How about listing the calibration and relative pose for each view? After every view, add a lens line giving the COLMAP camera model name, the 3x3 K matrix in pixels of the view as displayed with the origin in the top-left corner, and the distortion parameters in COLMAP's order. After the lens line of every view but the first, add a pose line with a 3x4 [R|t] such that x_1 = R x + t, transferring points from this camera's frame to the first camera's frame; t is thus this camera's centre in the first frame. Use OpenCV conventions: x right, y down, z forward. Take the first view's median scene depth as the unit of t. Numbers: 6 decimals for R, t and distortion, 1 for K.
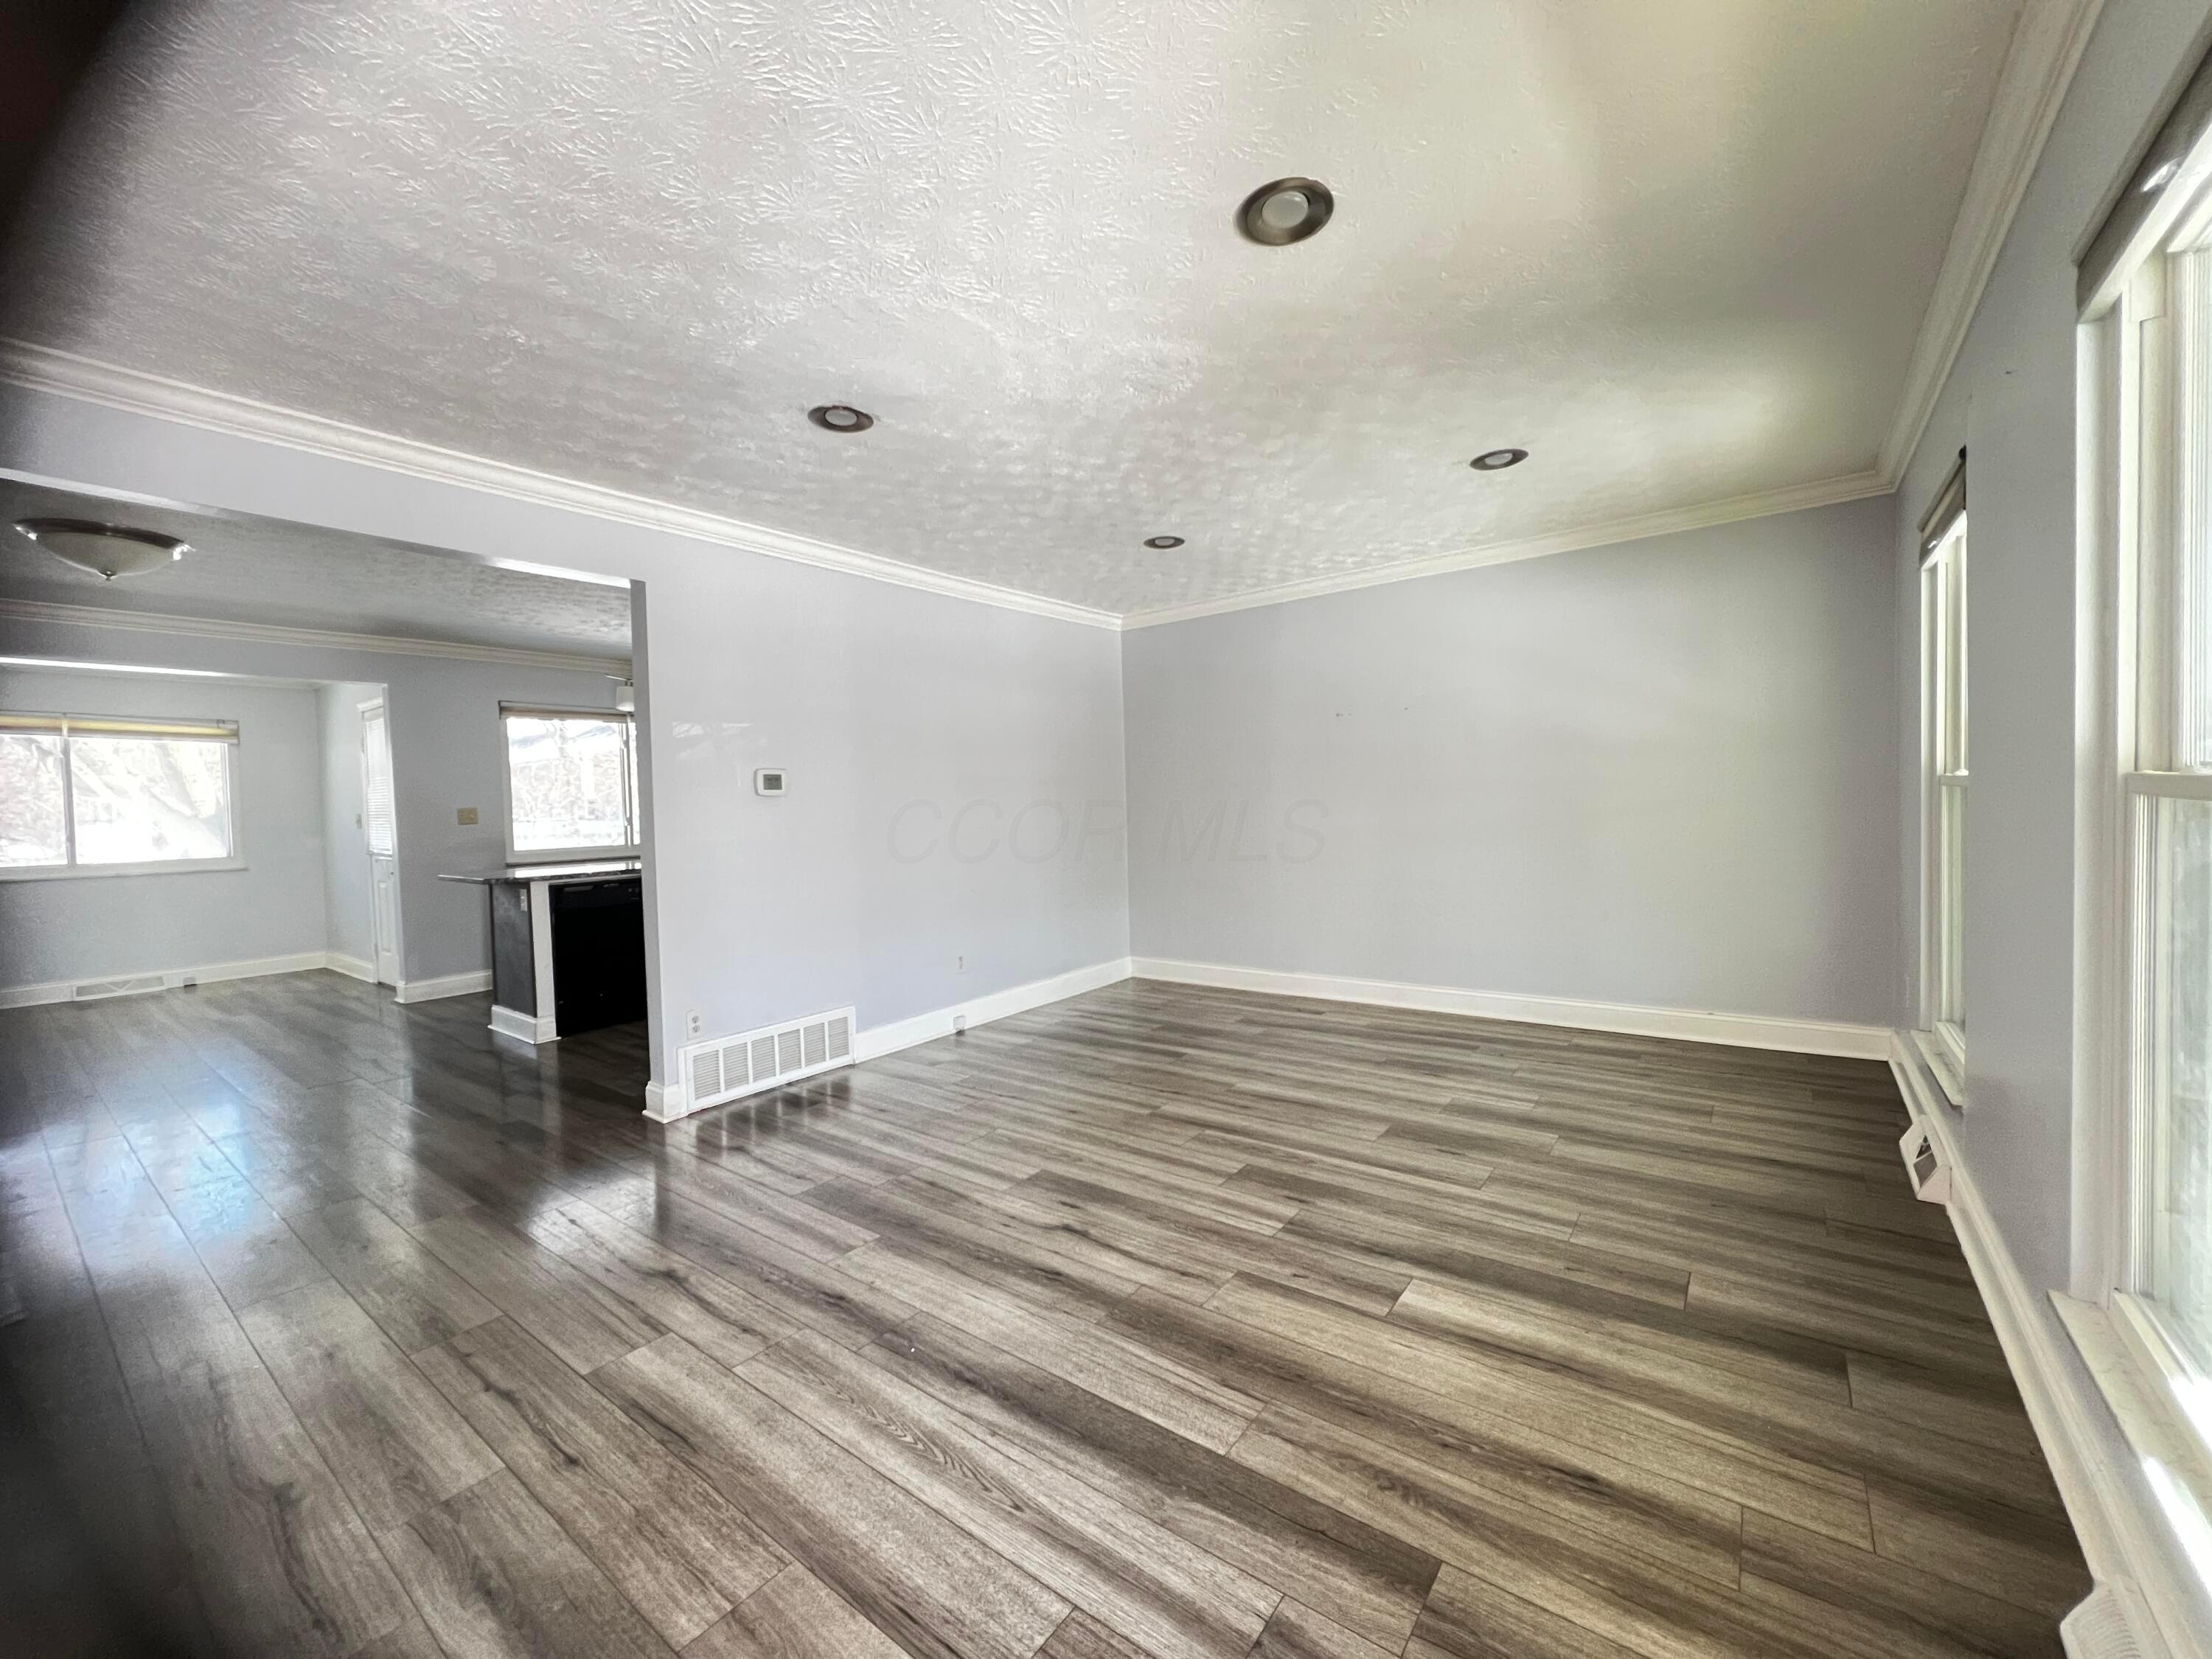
lens RADIAL K [[880.4, 0, 1100.9], [0, 880.4, 836.2], [0, 0, 1]] dist [0.002624, -0.000292]
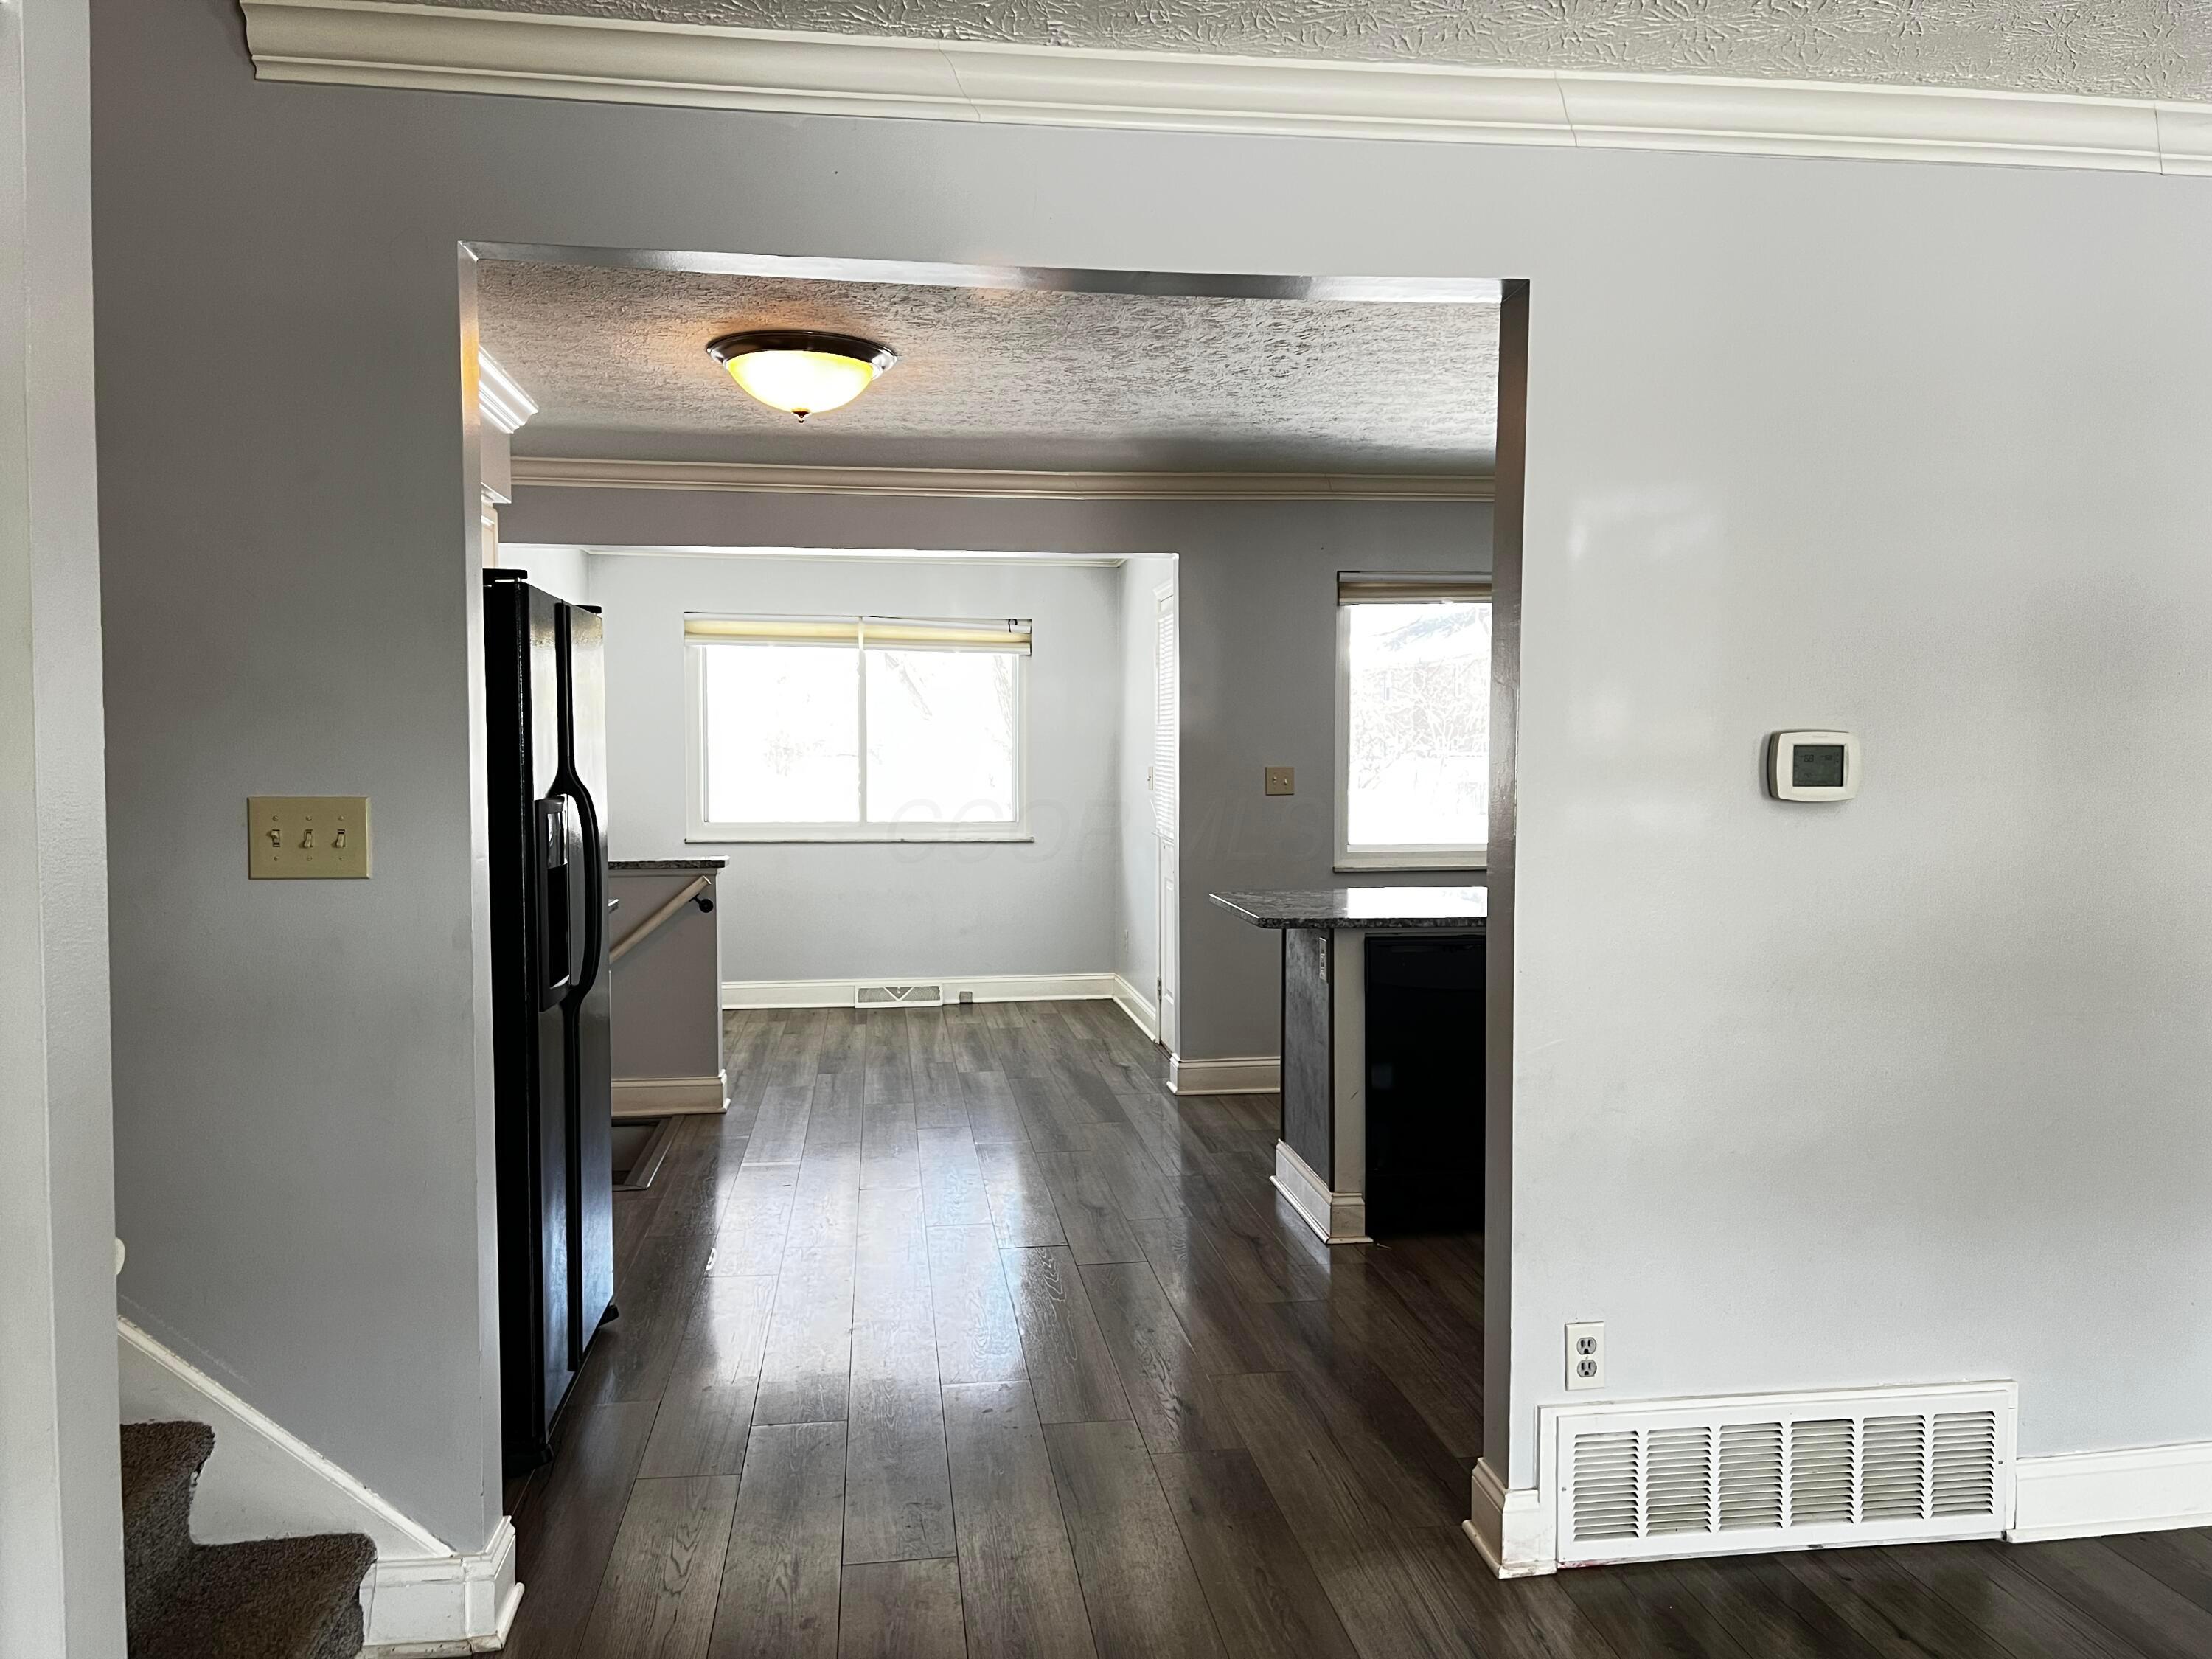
lens RADIAL K [[1632.8, 0, 1101.8], [0, 1632.8, 834.1], [0, 0, 1]] dist [0.027173, -0.004712]
pose [[0.702736, 0.065461, -0.708433, -0.090634], [-0.045559, 0.997855, 0.047011, -0.052291], [0.709991, -0.000761, 0.704211, 0.293231]]
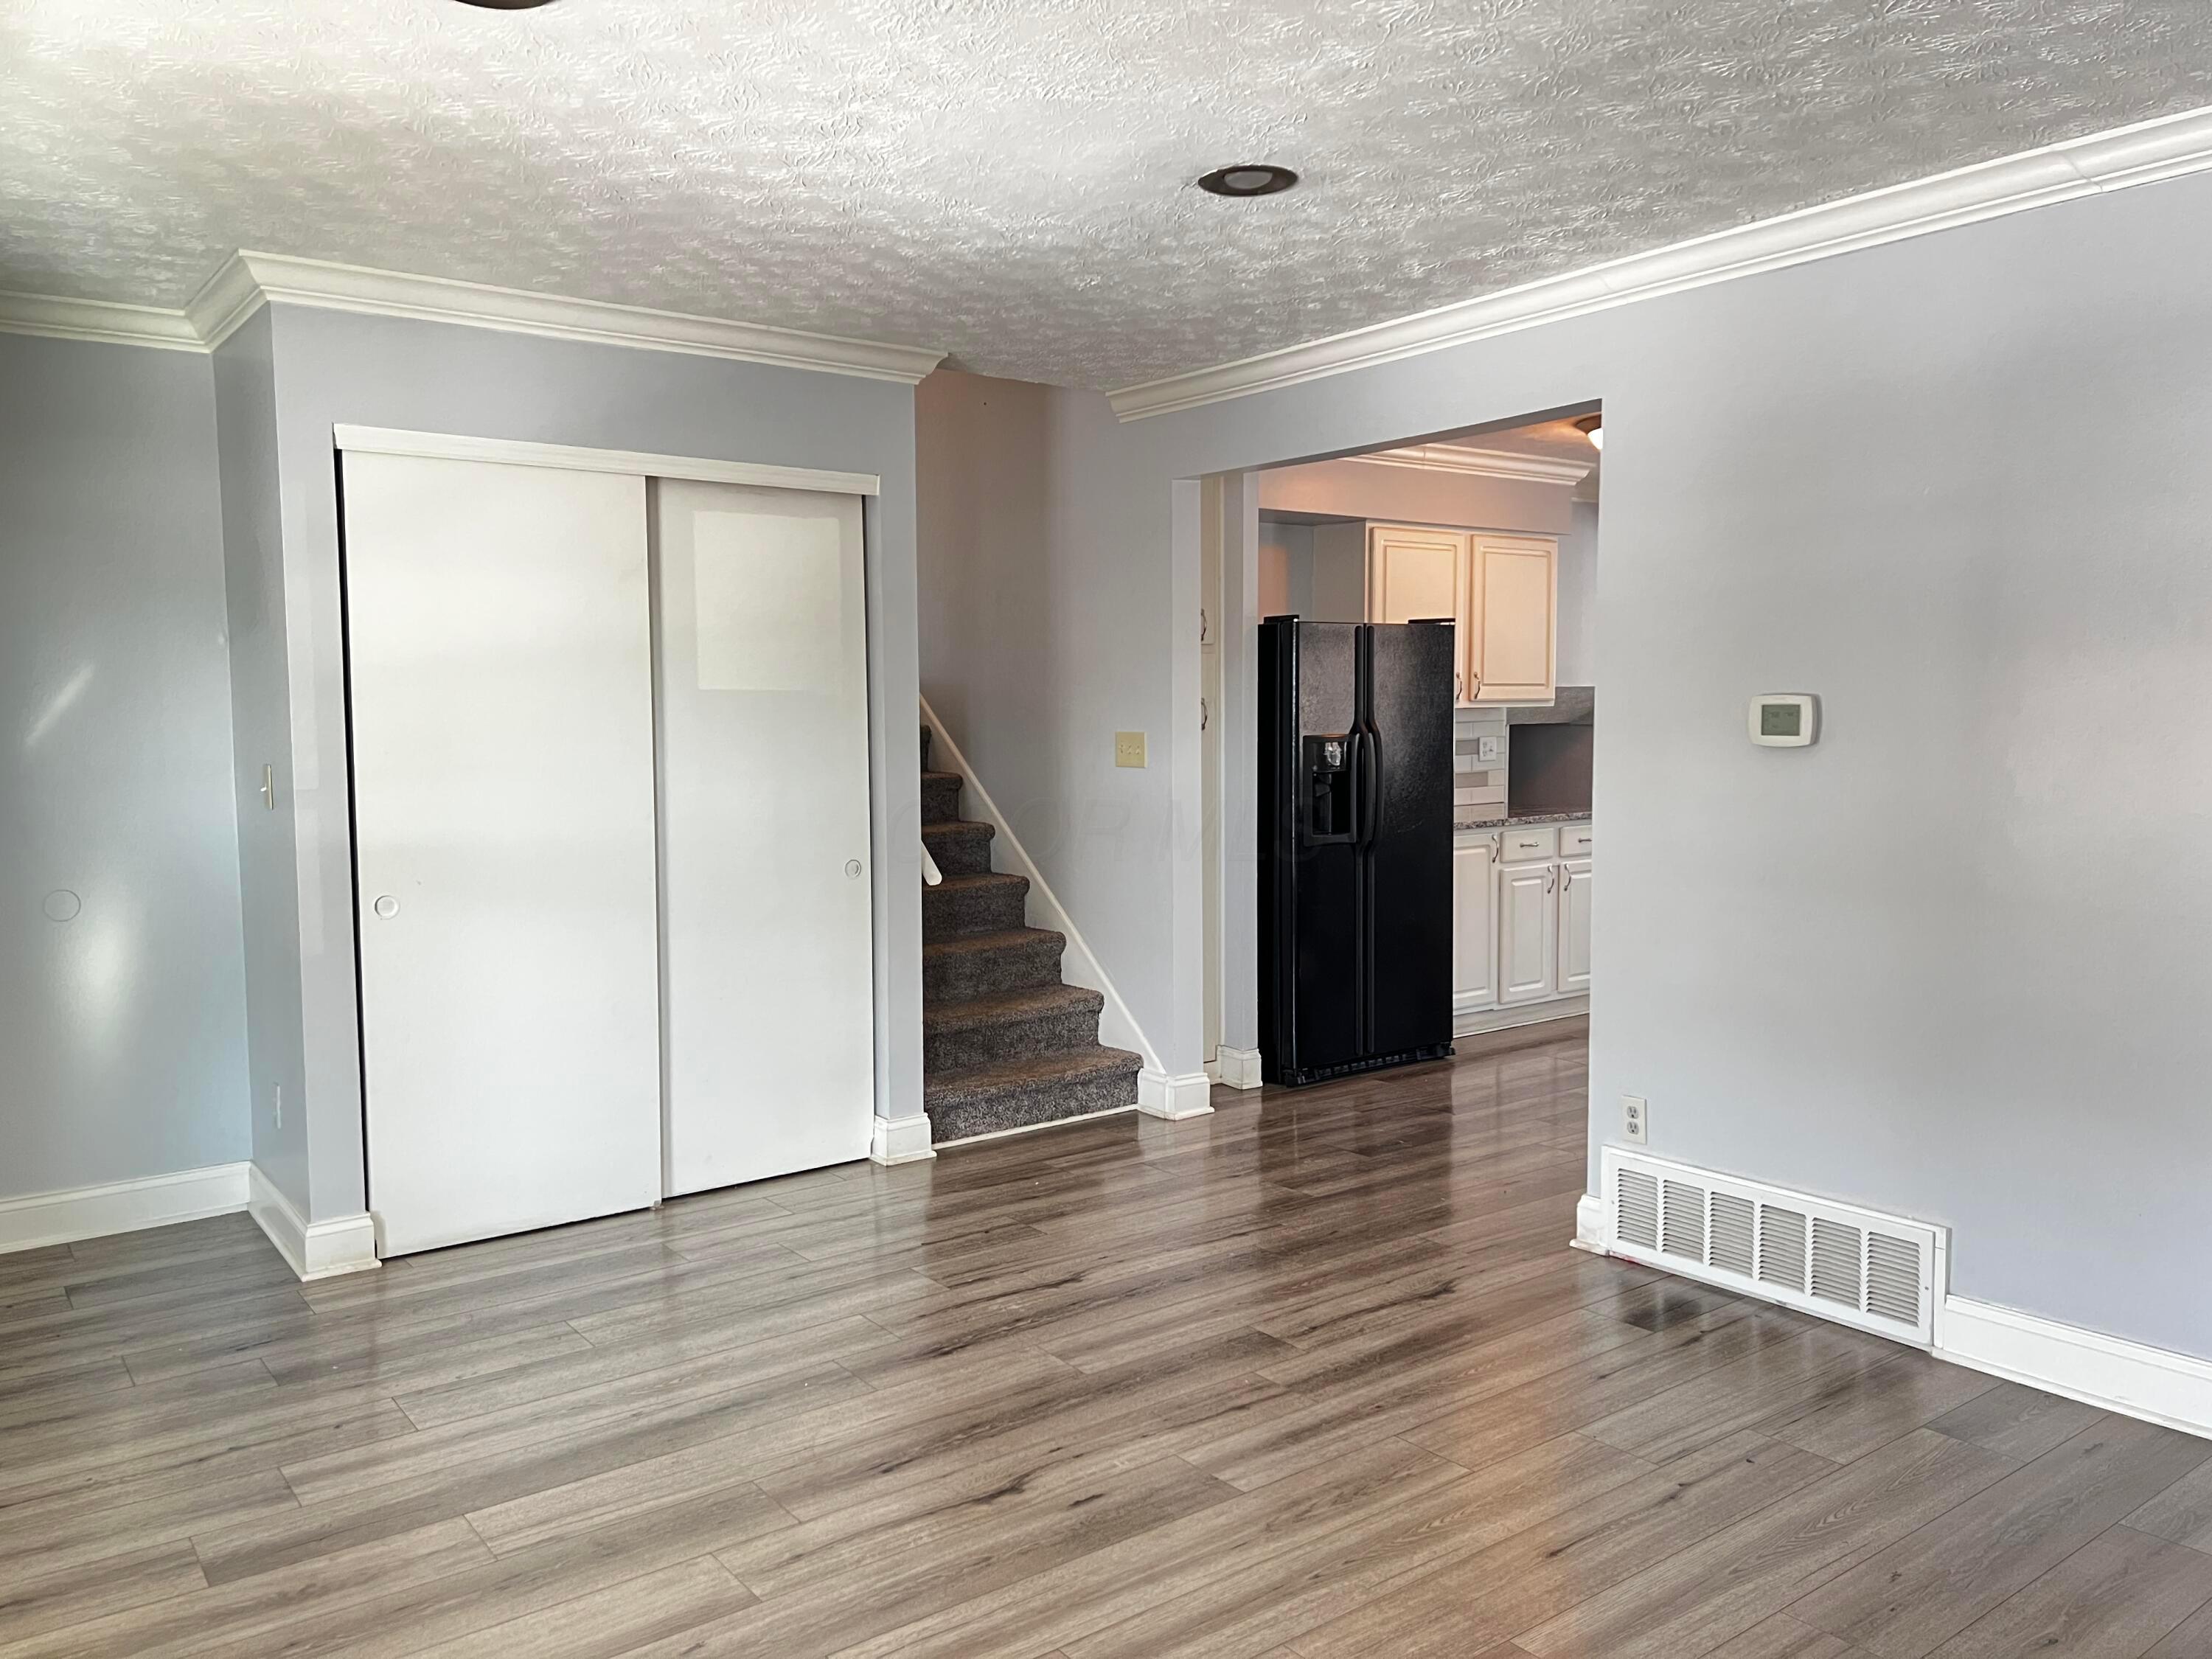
lens RADIAL K [[1683.9, 0, 1101.2], [0, 1683.9, 827.4], [0, 0, 1]] dist [0.028523, -0.002140]
pose [[-0.277435, 0.107273, -0.954737, 0.705085], [-0.015453, 0.993120, 0.116076, -0.110655], [0.960620, 0.046957, -0.273868, 0.928370]]
